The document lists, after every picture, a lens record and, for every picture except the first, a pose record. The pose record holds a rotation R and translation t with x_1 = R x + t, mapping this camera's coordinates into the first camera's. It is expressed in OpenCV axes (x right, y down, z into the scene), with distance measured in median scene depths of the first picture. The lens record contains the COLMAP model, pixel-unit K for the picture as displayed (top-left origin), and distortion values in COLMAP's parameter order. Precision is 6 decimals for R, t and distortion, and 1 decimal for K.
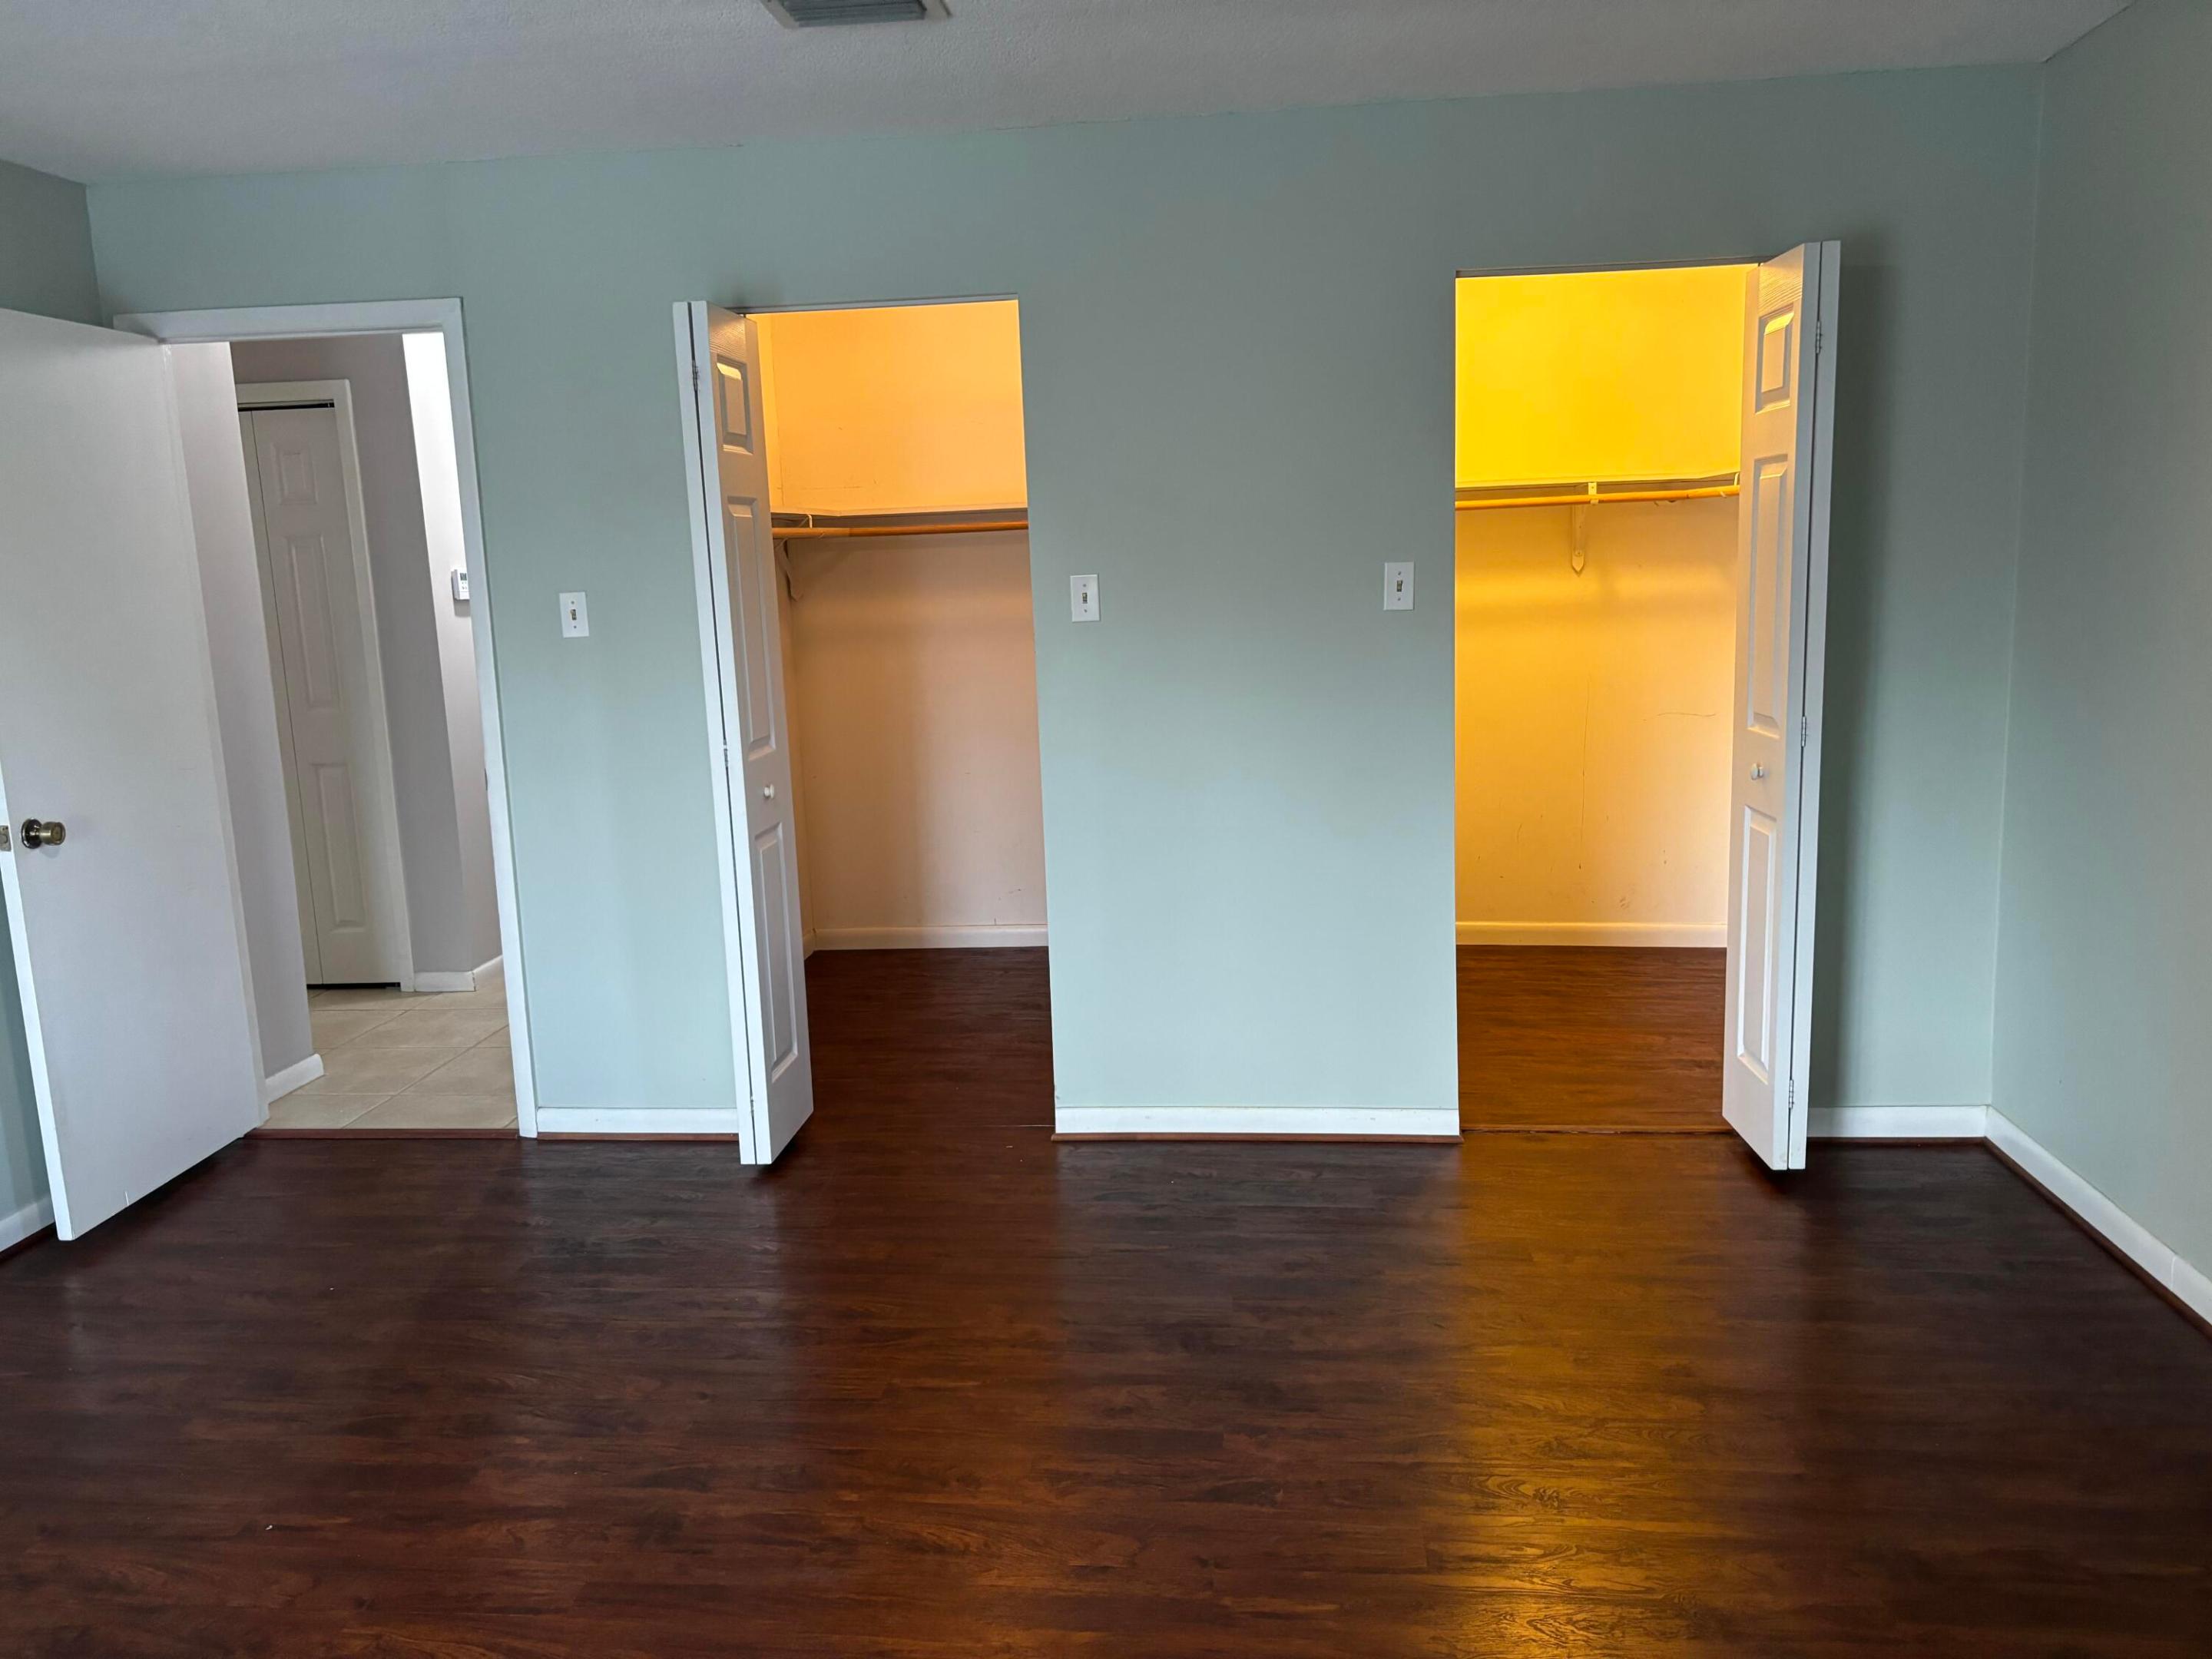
lens RADIAL K [[1659.0, 0, 1109.8], [0, 1659.0, 829.9], [0, 0, 1]] dist [0.046421, -0.067114]
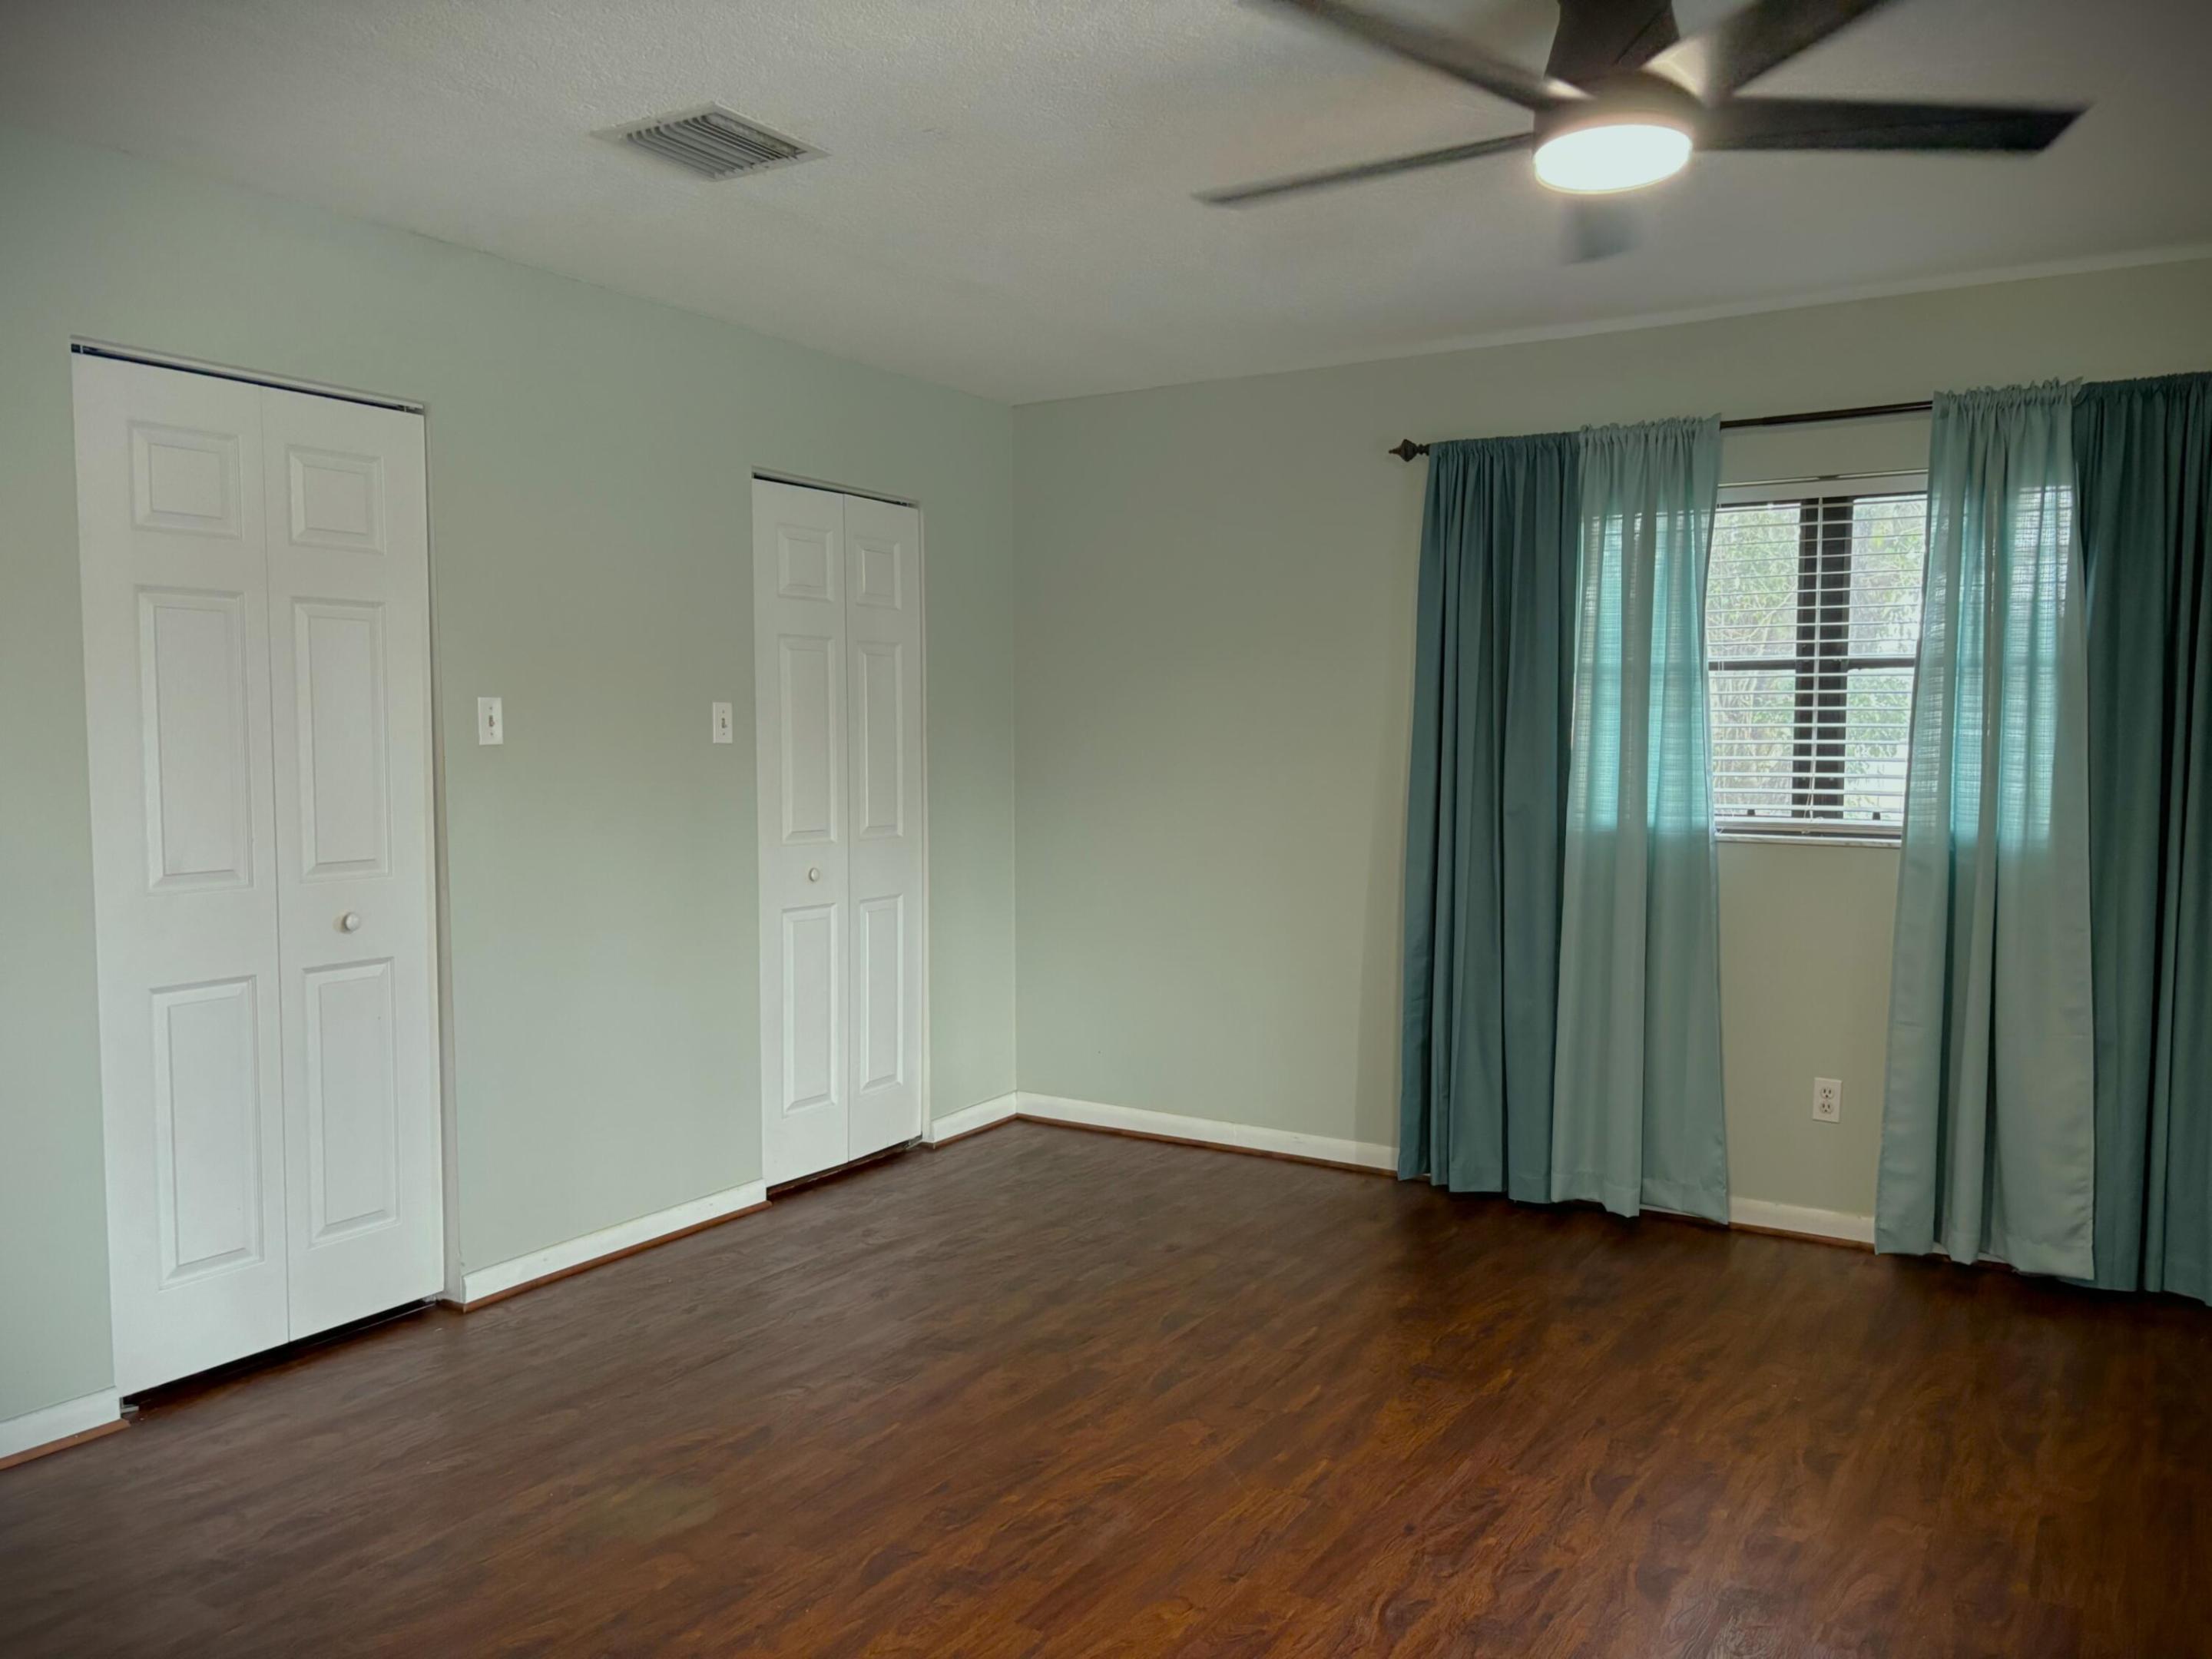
lens RADIAL K [[1659.0, 0, 1102.0], [0, 1659.0, 824.3], [0, 0, 1]] dist [0.046421, -0.067114]
pose [[0.447604, -0.017339, 0.894064, -0.839401], [0.129843, 0.990477, -0.045795, 0.011371], [-0.884755, 0.136586, 0.445593, 0.297741]]
